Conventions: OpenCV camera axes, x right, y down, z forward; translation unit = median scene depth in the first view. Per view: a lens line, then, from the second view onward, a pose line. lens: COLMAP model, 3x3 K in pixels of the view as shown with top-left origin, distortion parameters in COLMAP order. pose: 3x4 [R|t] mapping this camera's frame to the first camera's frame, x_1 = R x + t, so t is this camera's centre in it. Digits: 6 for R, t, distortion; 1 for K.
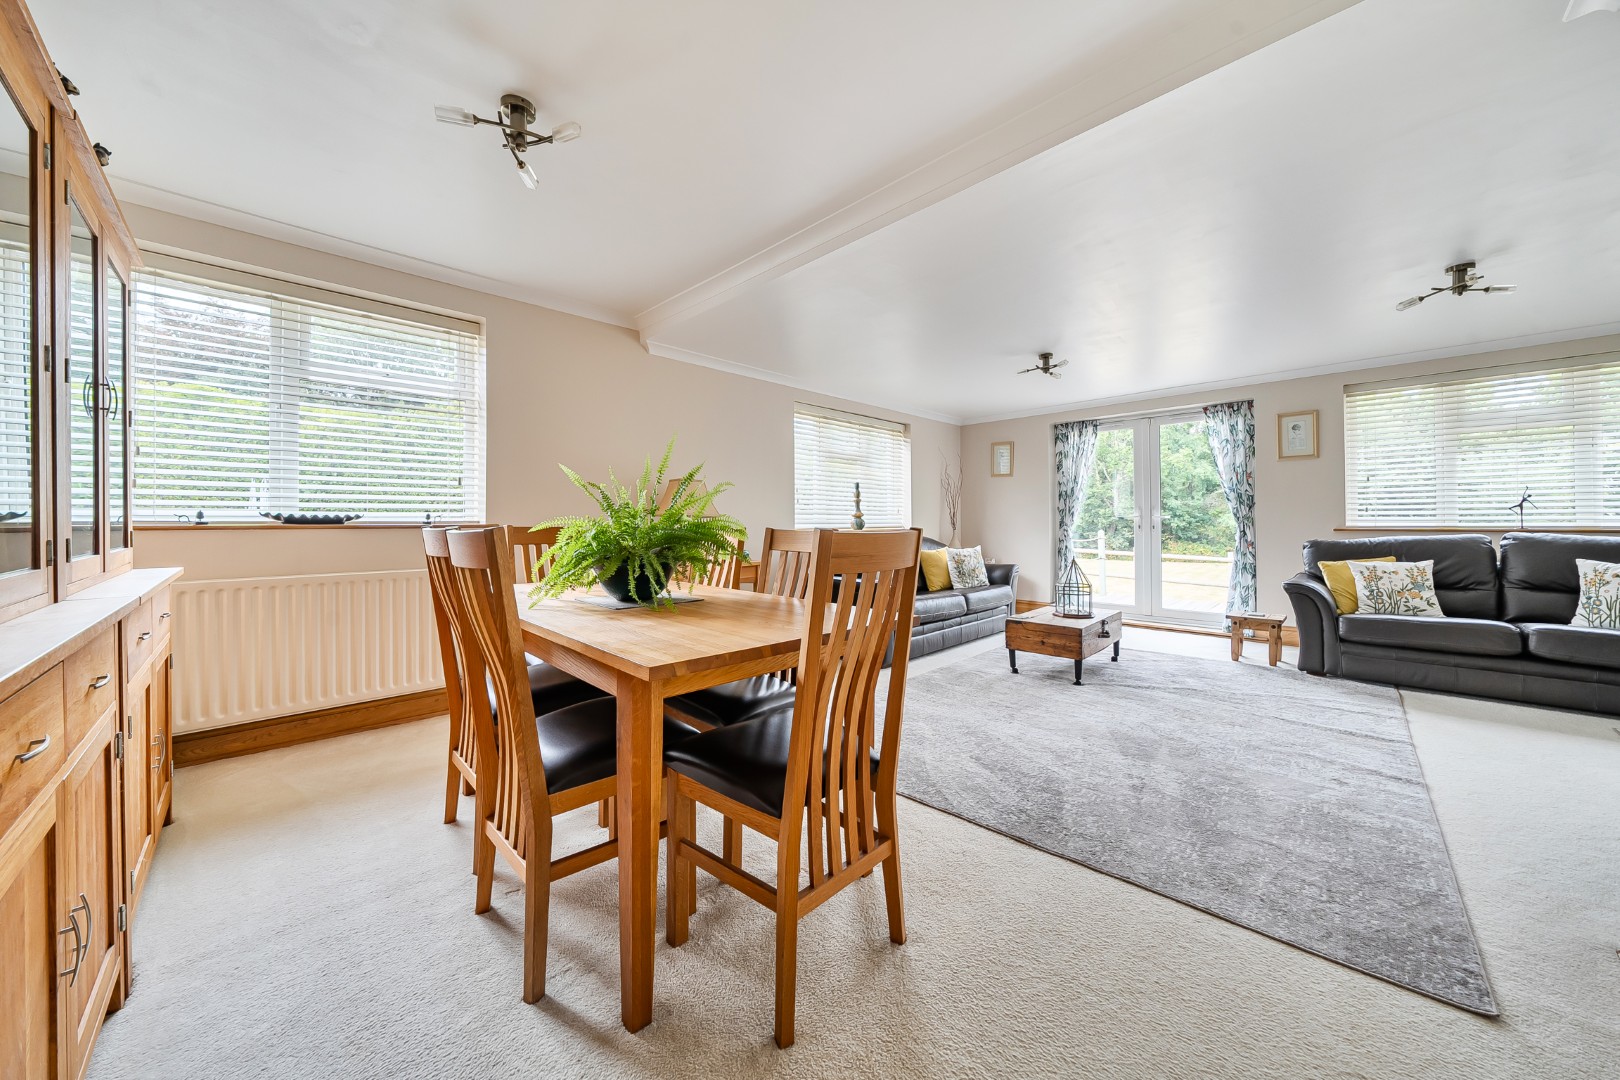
lens RADIAL K [[561.3, 0, 813.9], [0, 561.3, 526.0], [0, 0, 1]] dist [-0.000559, -0.000025]
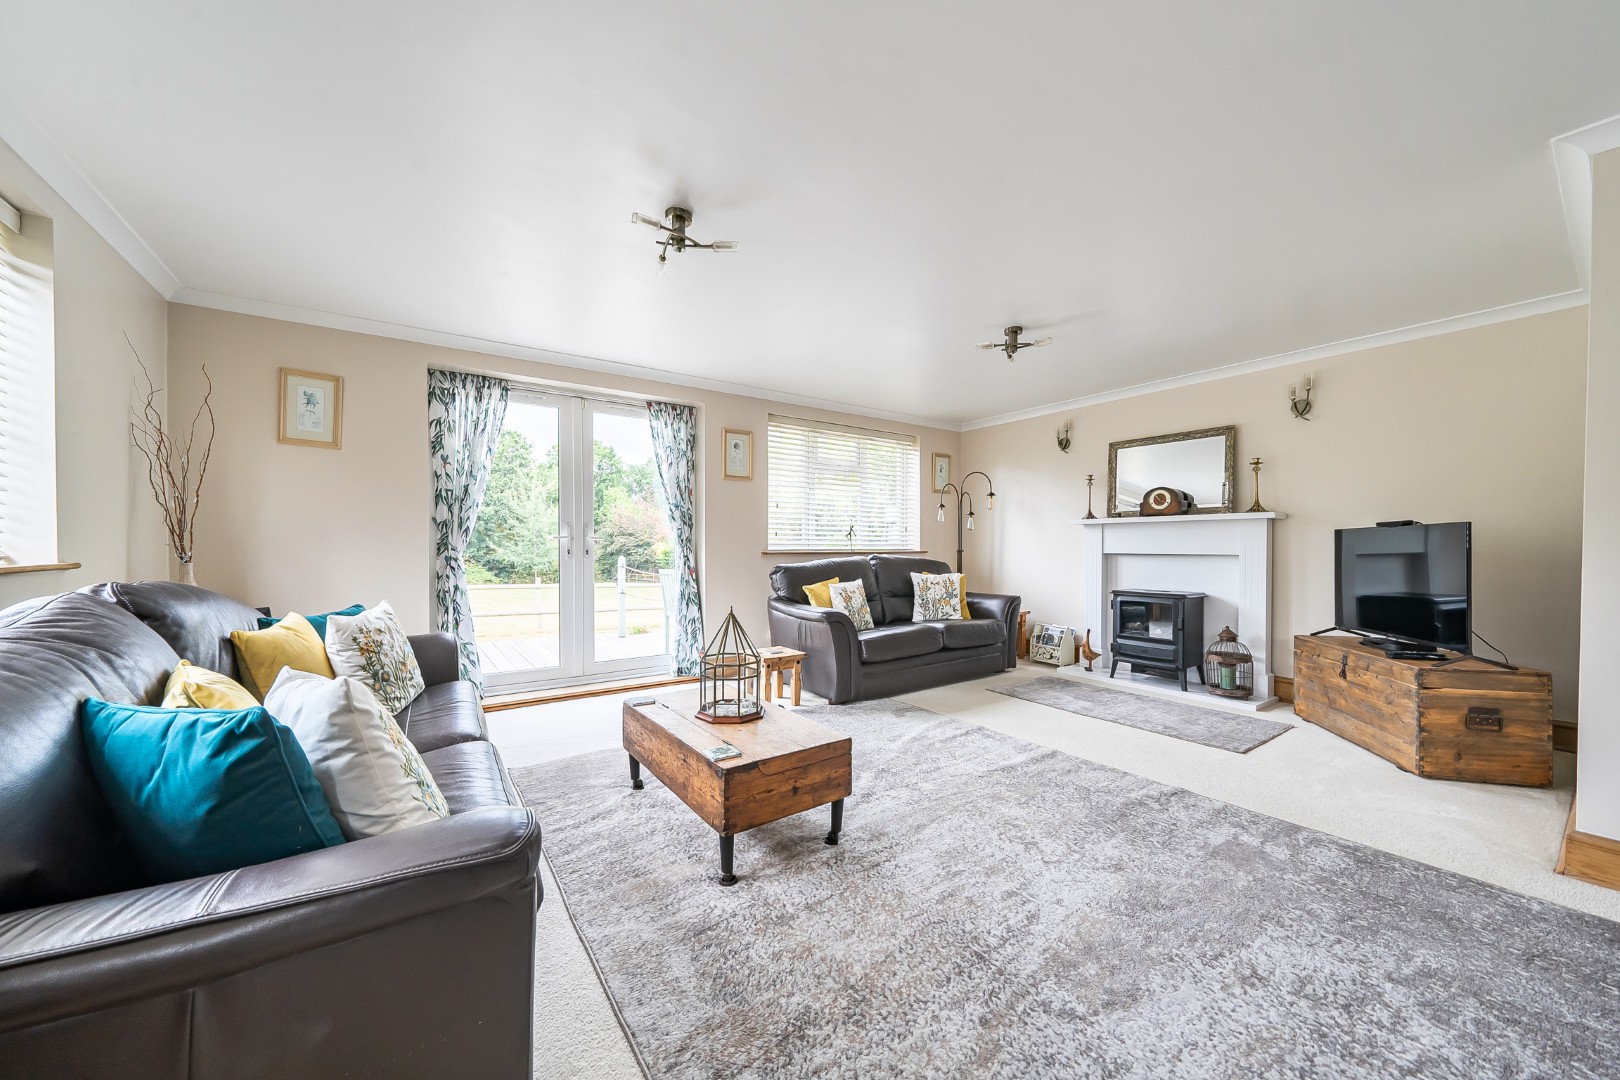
lens RADIAL K [[566.4, 0, 770.8], [0, 566.4, 541.0], [0, 0, 1]] dist [-0.002468, -0.000131]
pose [[0.196999, 0.011746, 0.980333, -0.062009], [0.003738, 0.999912, -0.012731, -0.002147], [-0.980397, 0.006172, 0.196938, 0.698242]]
